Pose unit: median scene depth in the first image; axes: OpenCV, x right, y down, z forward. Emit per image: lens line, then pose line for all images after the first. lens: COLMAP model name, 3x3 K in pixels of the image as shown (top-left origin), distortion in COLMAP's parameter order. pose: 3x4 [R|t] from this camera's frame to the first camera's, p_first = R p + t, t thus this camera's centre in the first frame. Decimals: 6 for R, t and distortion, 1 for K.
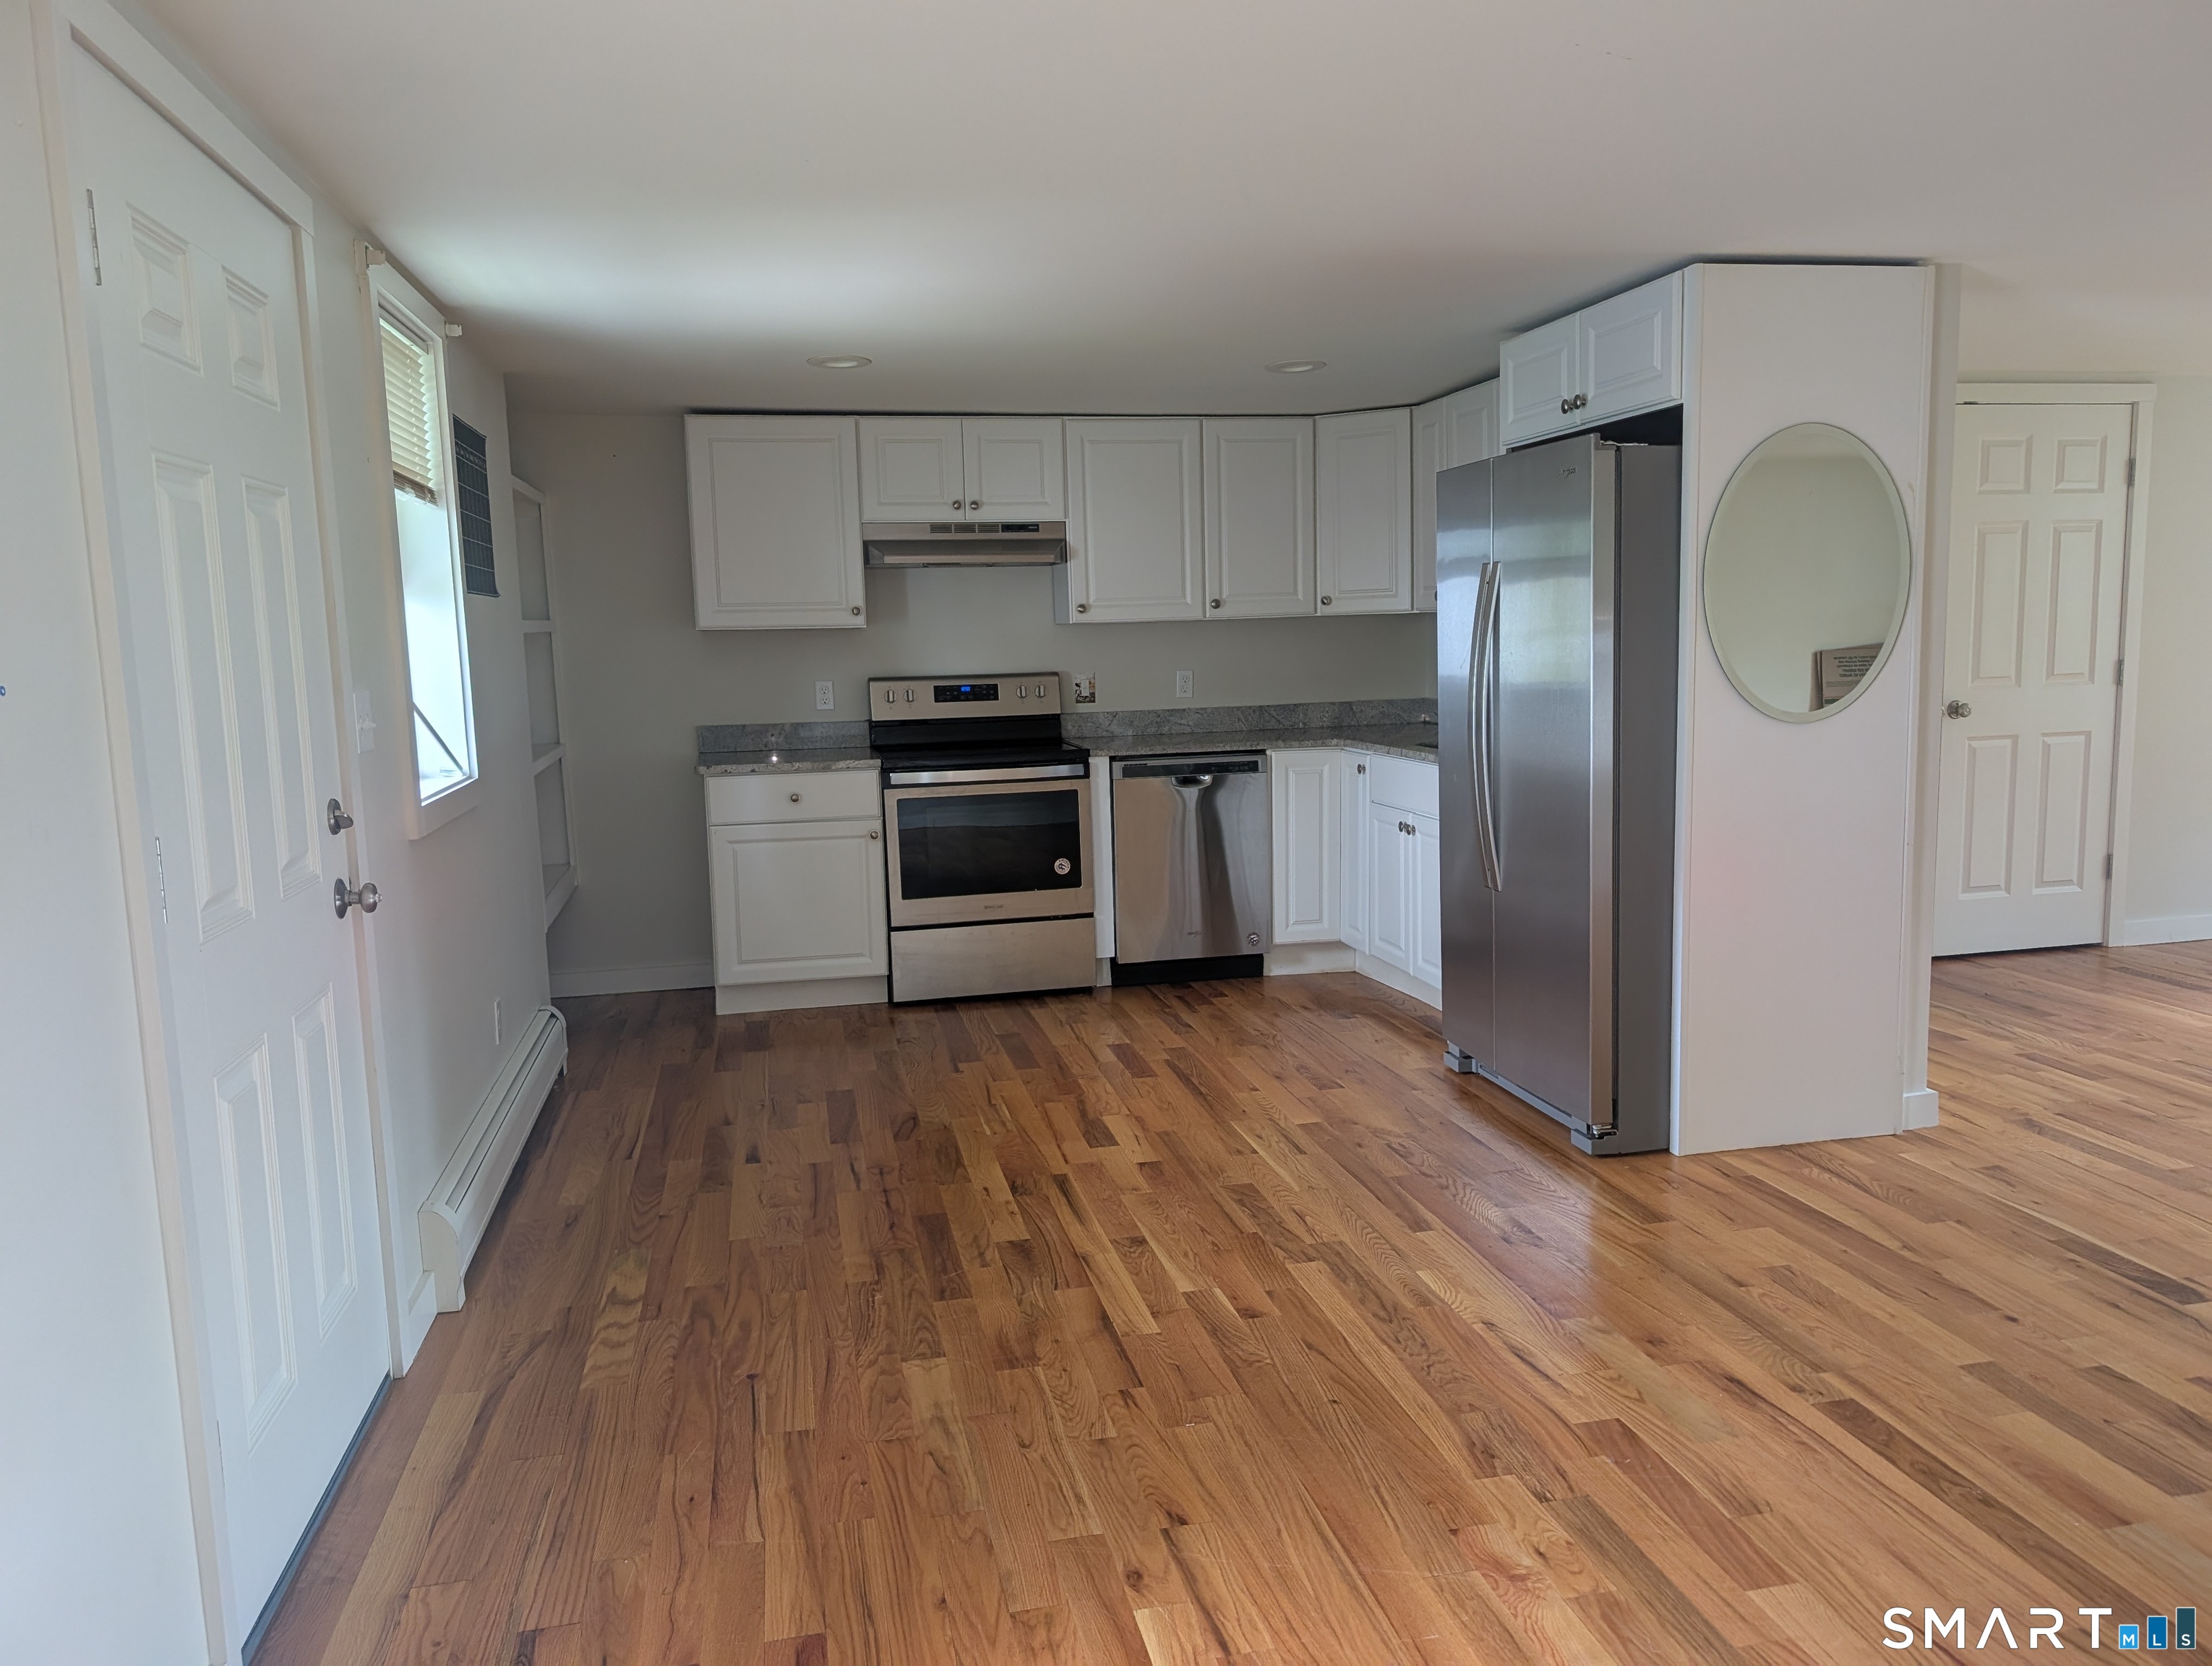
lens RADIAL K [[1553.9, 0, 1099.5], [0, 1553.9, 858.9], [0, 0, 1]] dist [0.010514, 0.000834]
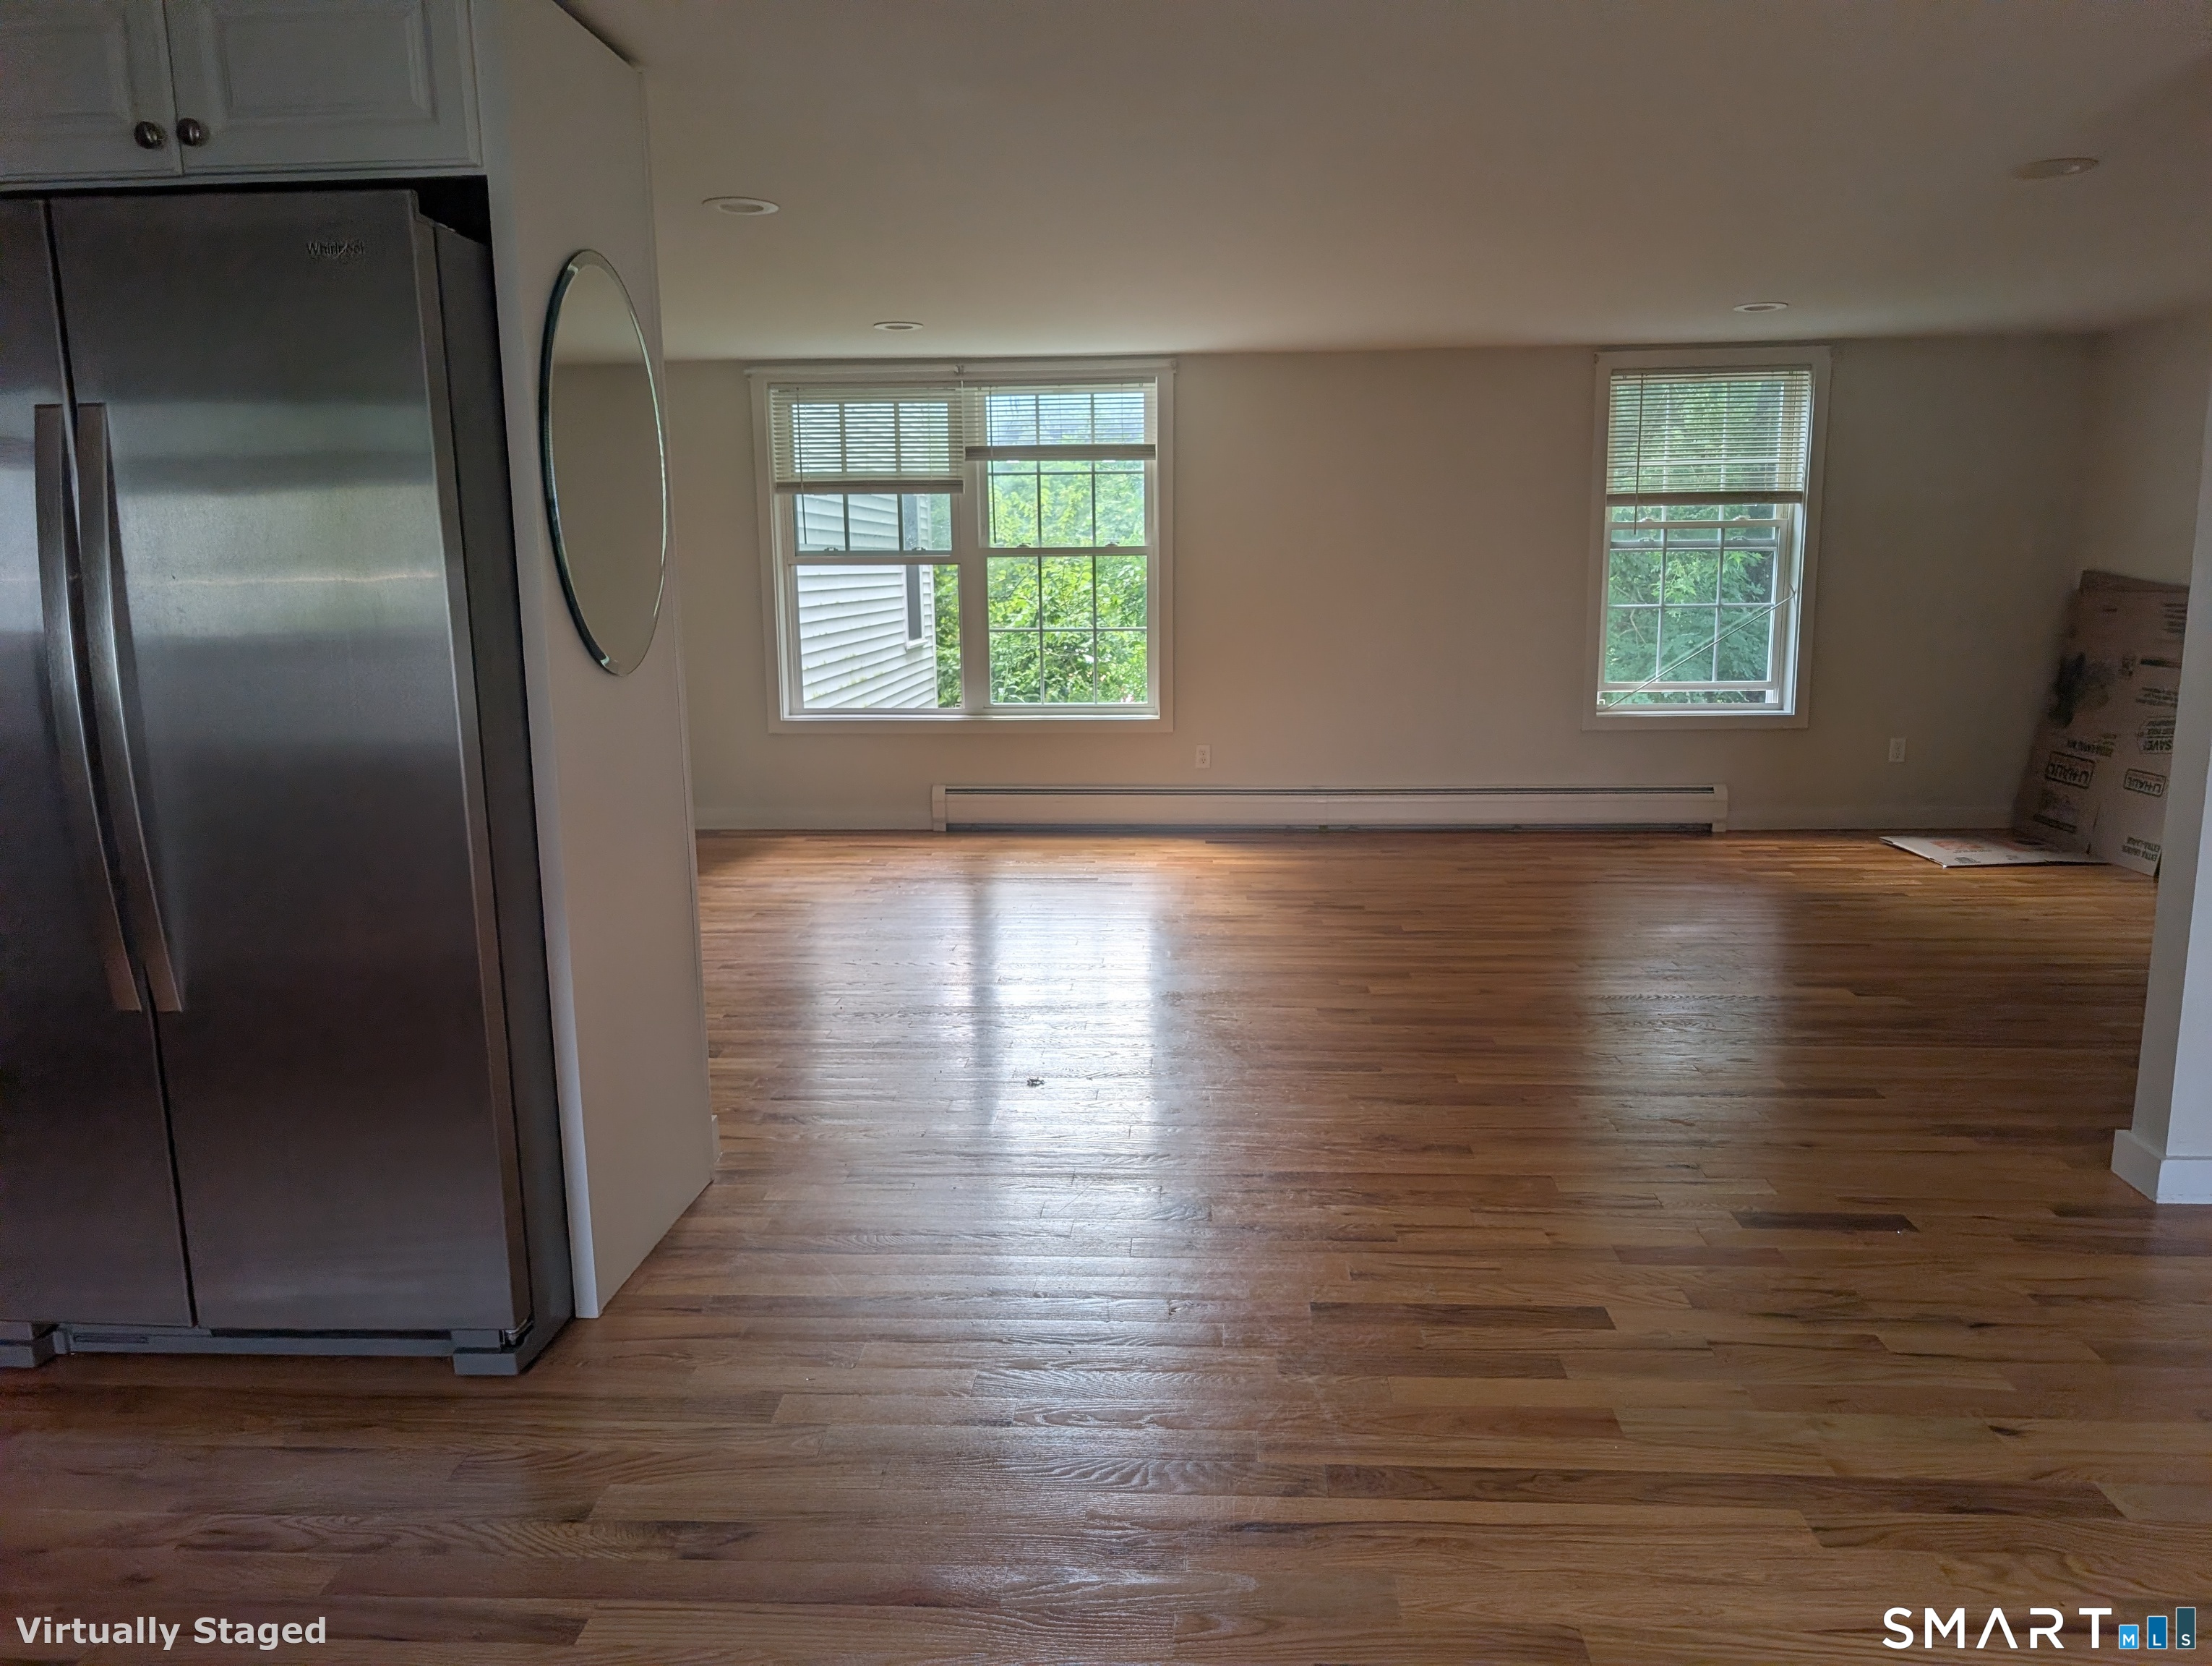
lens RADIAL K [[1595.1, 0, 1106.0], [0, 1595.1, 833.0], [0, 0, 1]] dist [0.094039, -0.123888]
pose [[0.266203, -0.132829, 0.954721, -0.215580], [0.144014, 0.984824, 0.096862, -0.053424], [-0.953098, 0.111708, 0.281292, 0.577551]]
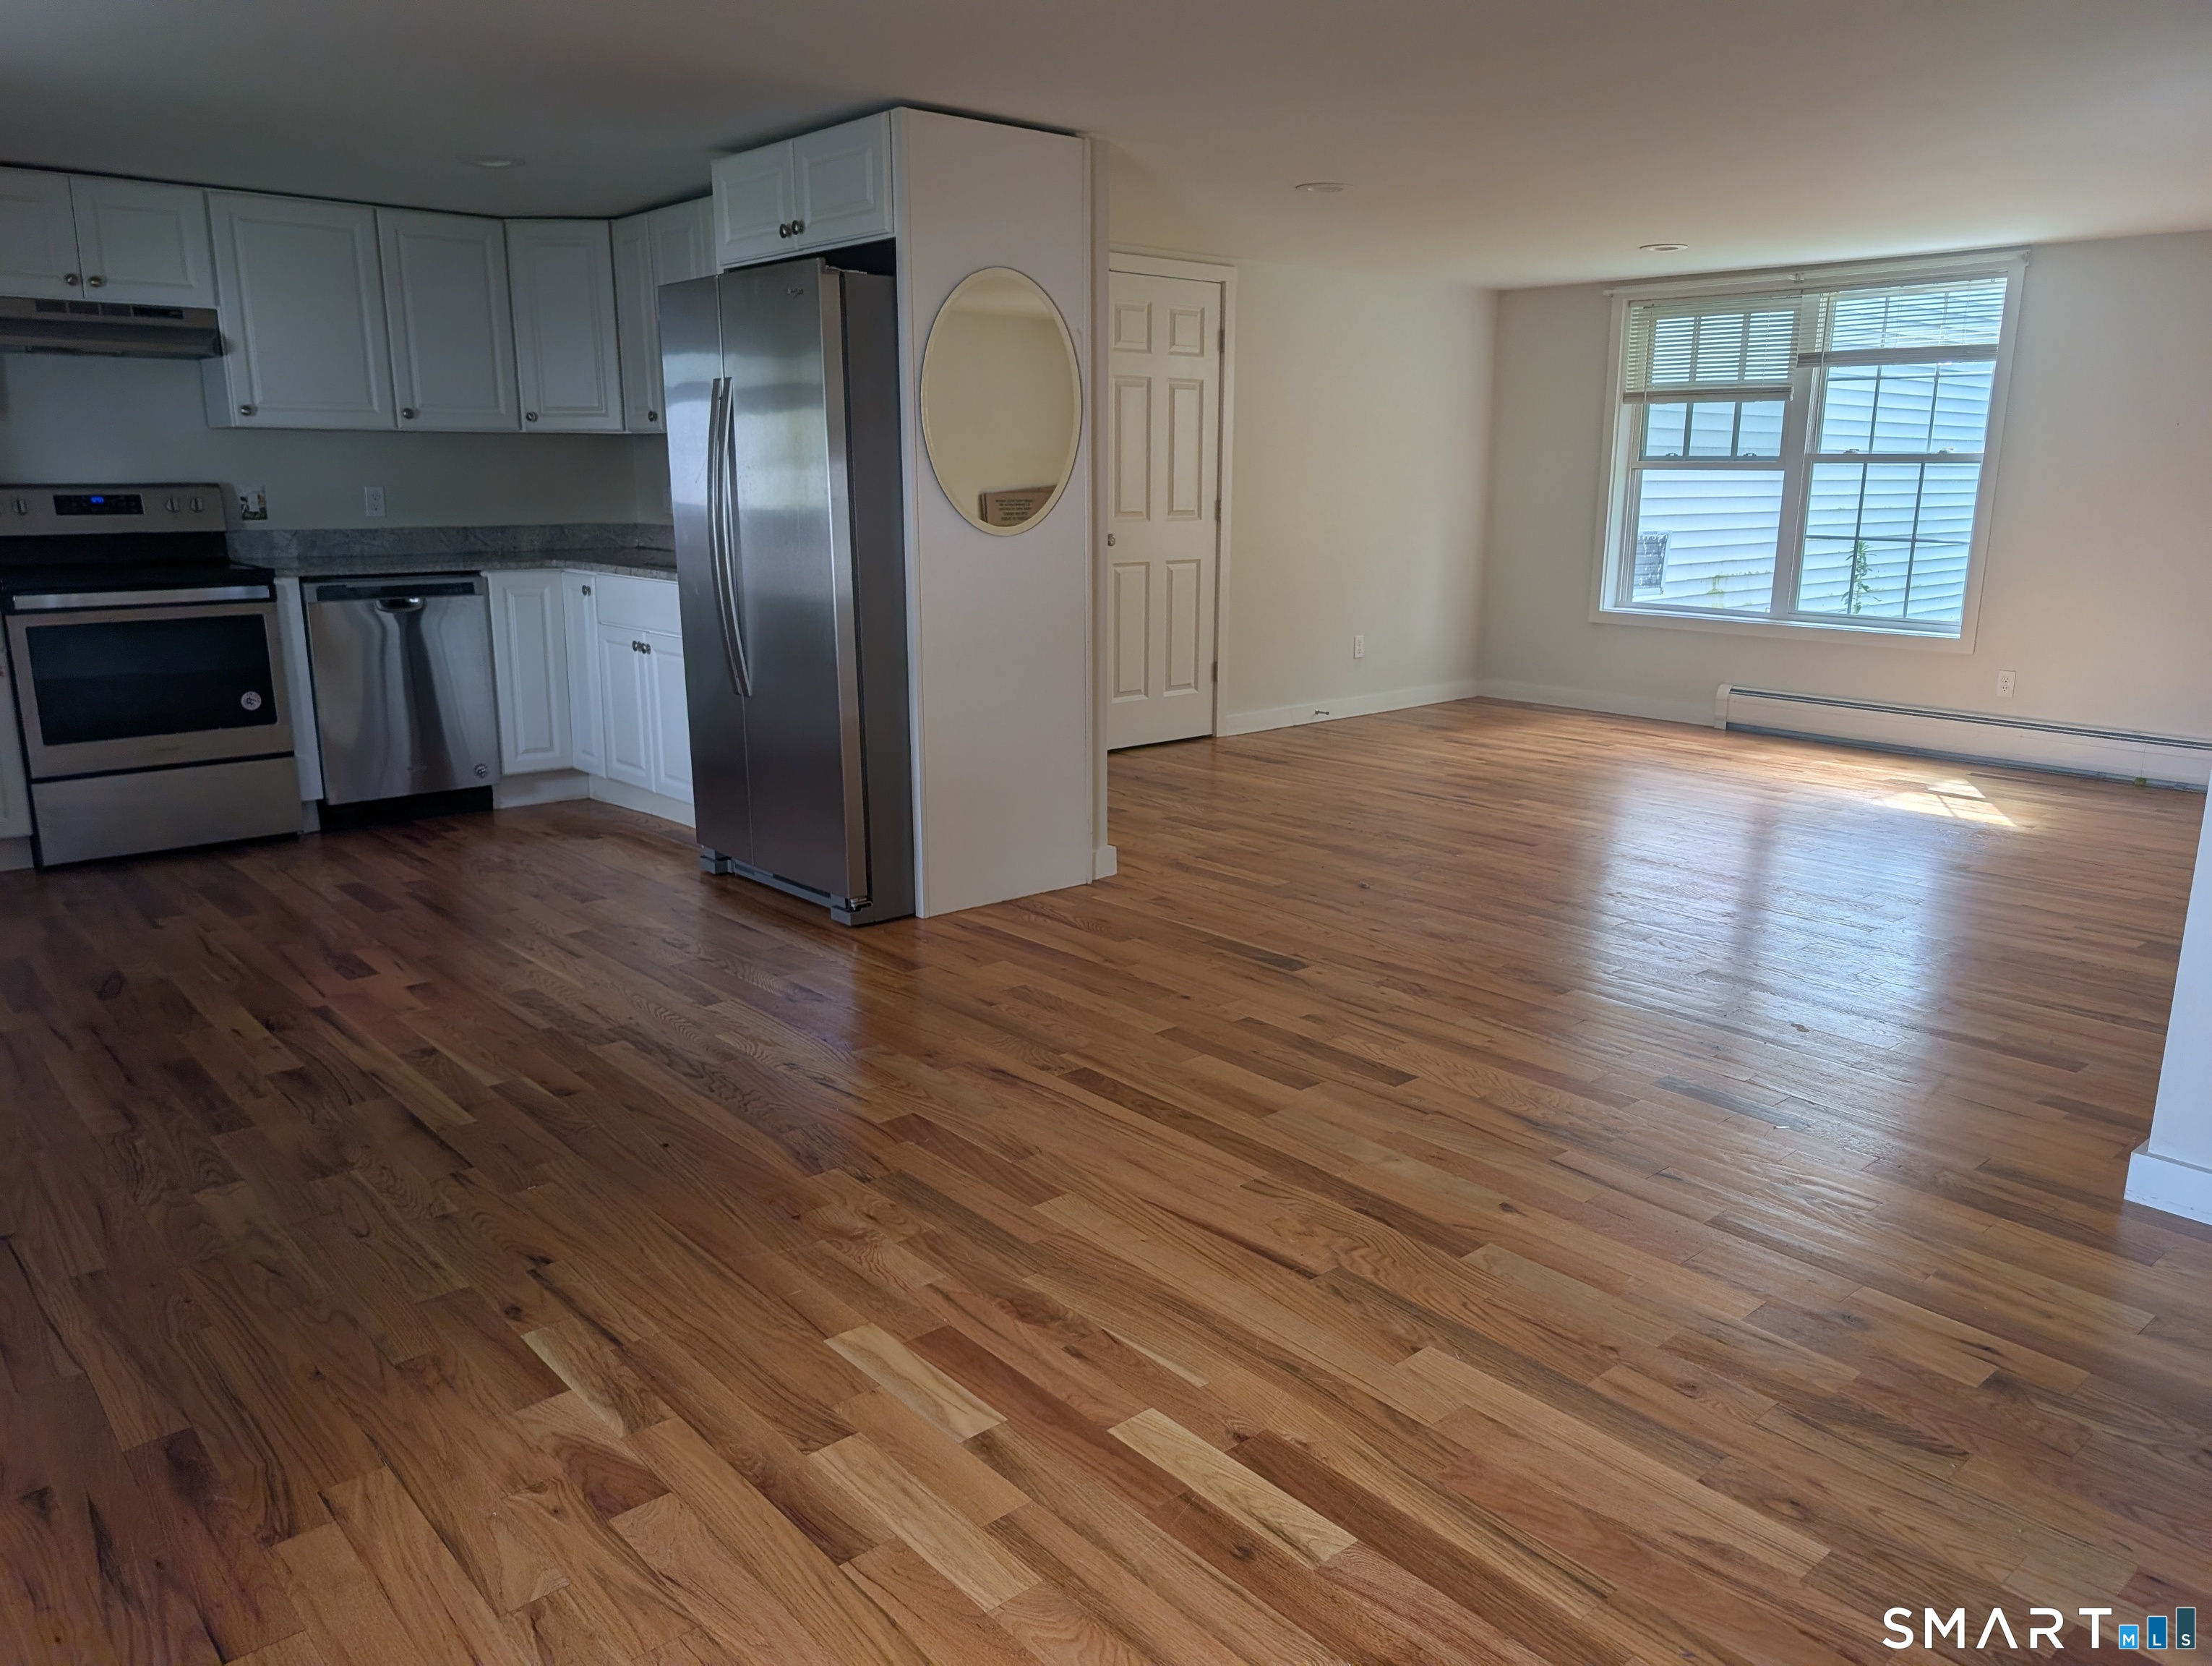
lens RADIAL K [[1571.0, 0, 1106.0], [0, 1571.0, 833.0], [0, 0, 1]] dist [0.003166, -0.009977]
pose [[0.868168, -0.078061, 0.490093, -0.070577], [0.041092, 0.995468, 0.085764, 0.036135], [-0.494567, -0.054318, 0.867441, -0.058640]]
